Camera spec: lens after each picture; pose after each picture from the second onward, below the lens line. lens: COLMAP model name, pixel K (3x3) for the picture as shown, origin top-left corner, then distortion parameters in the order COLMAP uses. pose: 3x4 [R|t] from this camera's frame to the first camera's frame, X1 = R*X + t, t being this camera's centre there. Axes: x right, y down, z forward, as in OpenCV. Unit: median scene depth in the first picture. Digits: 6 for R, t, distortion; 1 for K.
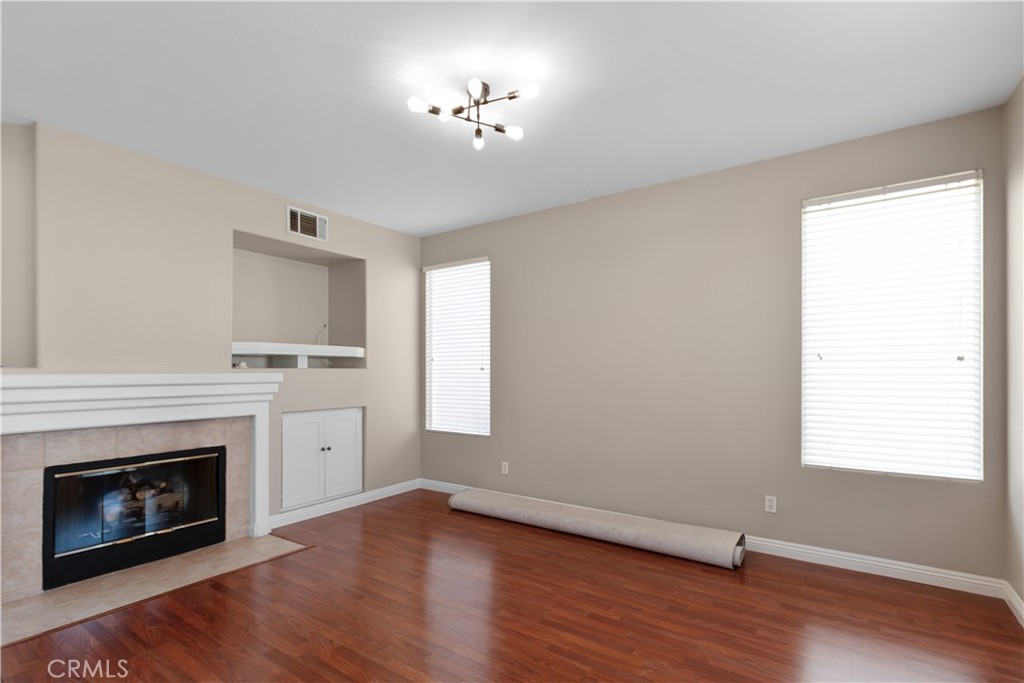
lens RADIAL K [[476.2, 0, 490.4], [0, 476.2, 371.4], [0, 0, 1]] dist [0.010013, -0.000214]
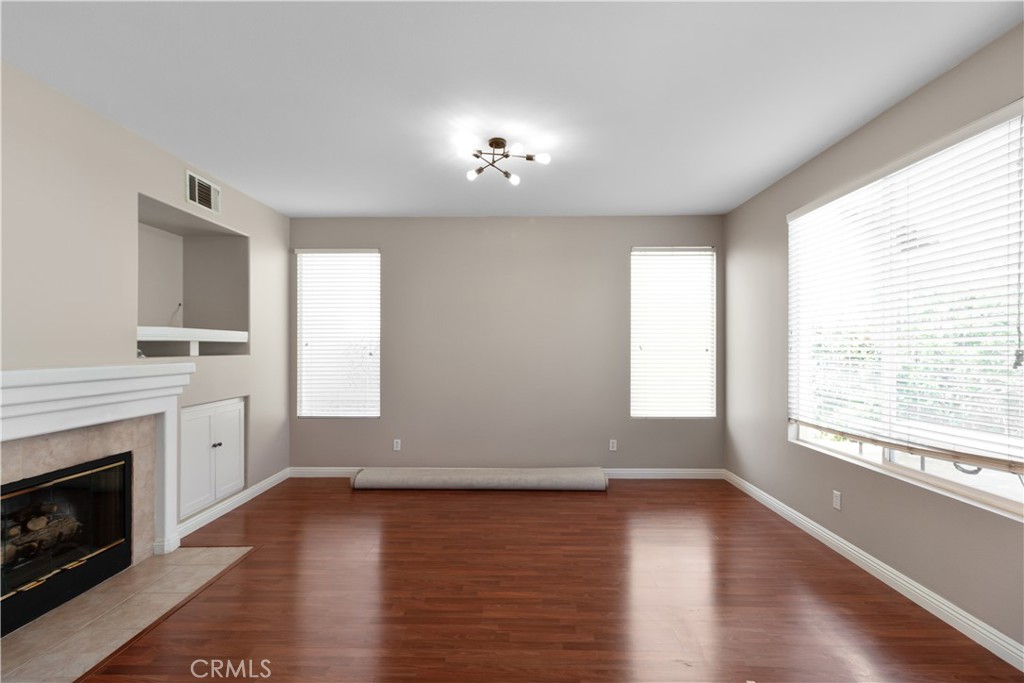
lens RADIAL K [[476.2, 0, 489.4], [0, 476.2, 348.9], [0, 0, 1]] dist [0.010013, -0.000214]
pose [[0.839673, -0.000601, 0.543092, -0.469737], [-0.000523, 0.999998, 0.001915, -0.024261], [-0.543092, -0.001892, 0.839671, -0.041565]]
